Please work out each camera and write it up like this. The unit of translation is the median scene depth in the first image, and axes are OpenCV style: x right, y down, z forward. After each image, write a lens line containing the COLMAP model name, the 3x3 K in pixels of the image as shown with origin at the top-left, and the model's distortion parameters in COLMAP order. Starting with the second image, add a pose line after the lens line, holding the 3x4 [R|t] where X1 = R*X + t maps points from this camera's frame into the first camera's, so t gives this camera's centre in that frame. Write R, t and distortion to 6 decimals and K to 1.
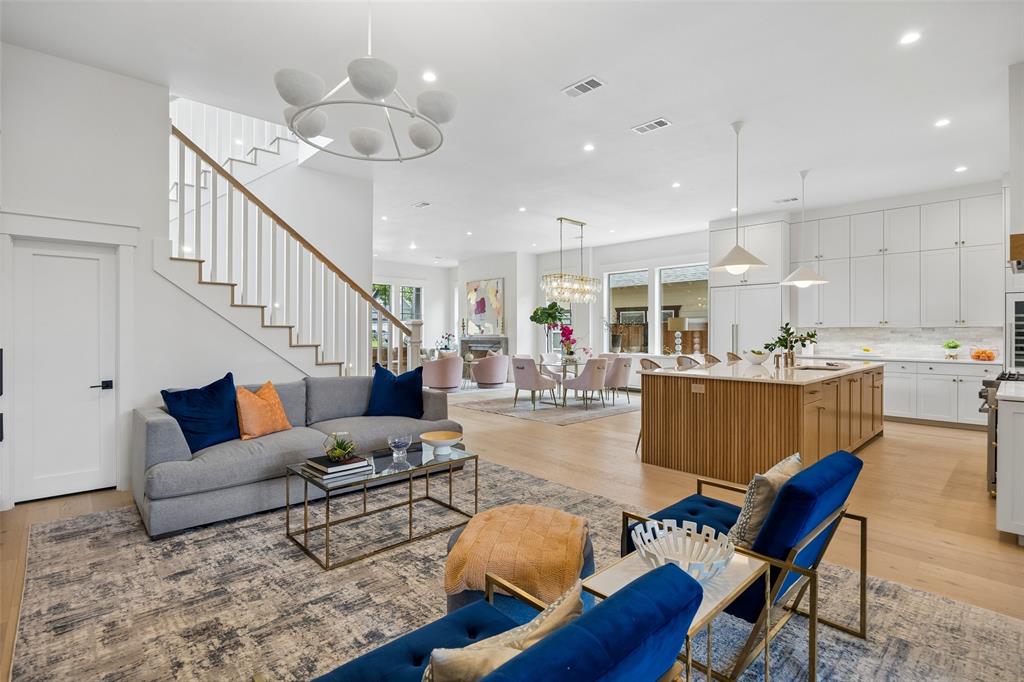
lens RADIAL K [[471.8, 0, 521.9], [0, 471.8, 331.1], [0, 0, 1]] dist [-0.002489, -0.002099]
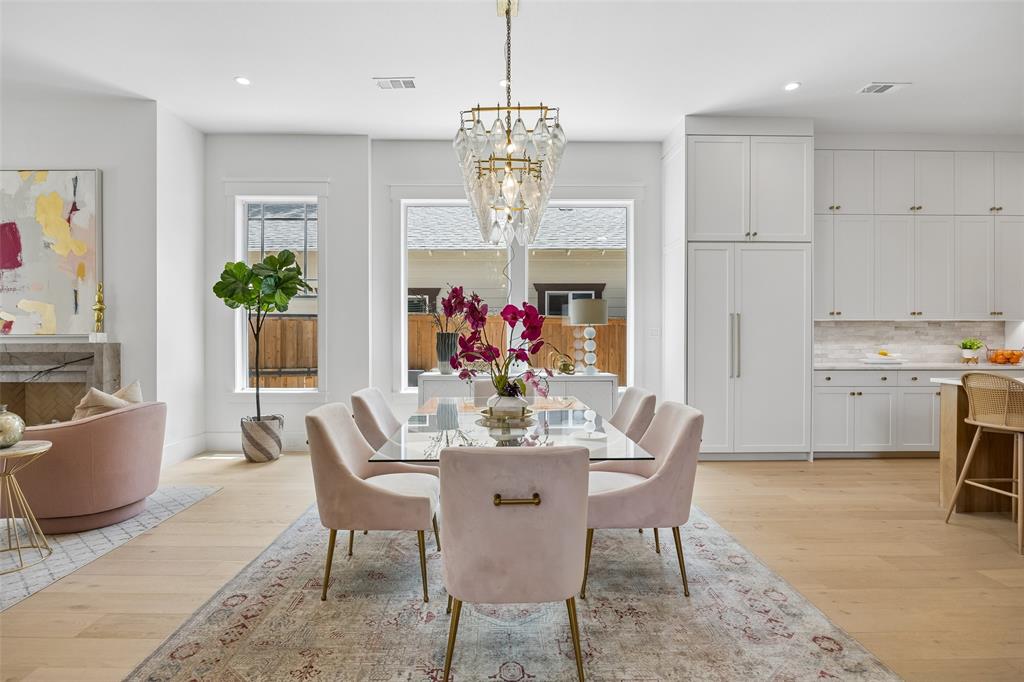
lens RADIAL K [[505.3, 0, 503.1], [0, 505.3, 334.2], [0, 0, 1]] dist [-0.004196, -0.002356]
pose [[0.691096, 0.000094, 0.722763, -0.179775], [-0.000666, 1.000000, 0.000508, 0.012078], [-0.722763, -0.000832, 0.691096, 0.940355]]
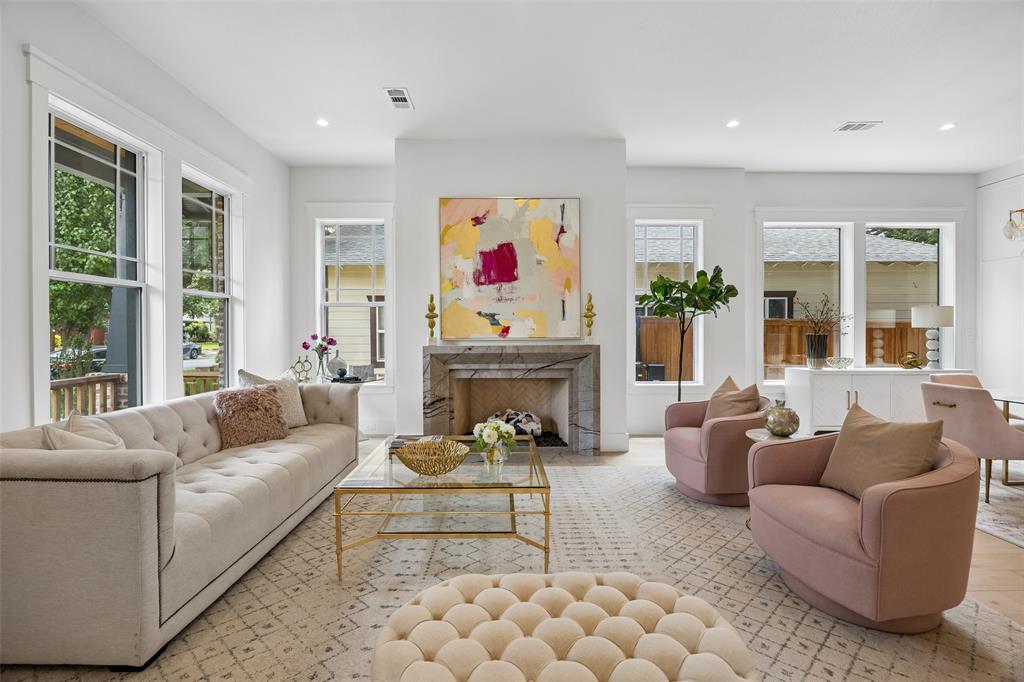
lens RADIAL K [[425.7, 0, 501.2], [0, 425.7, 336.2], [0, 0, 1]] dist [-0.014960, -0.000577]
pose [[0.696754, -0.008697, 0.717257, -0.619422], [0.003732, 0.999957, 0.008500, 0.005203], [-0.717300, -0.003246, 0.696756, 1.398871]]
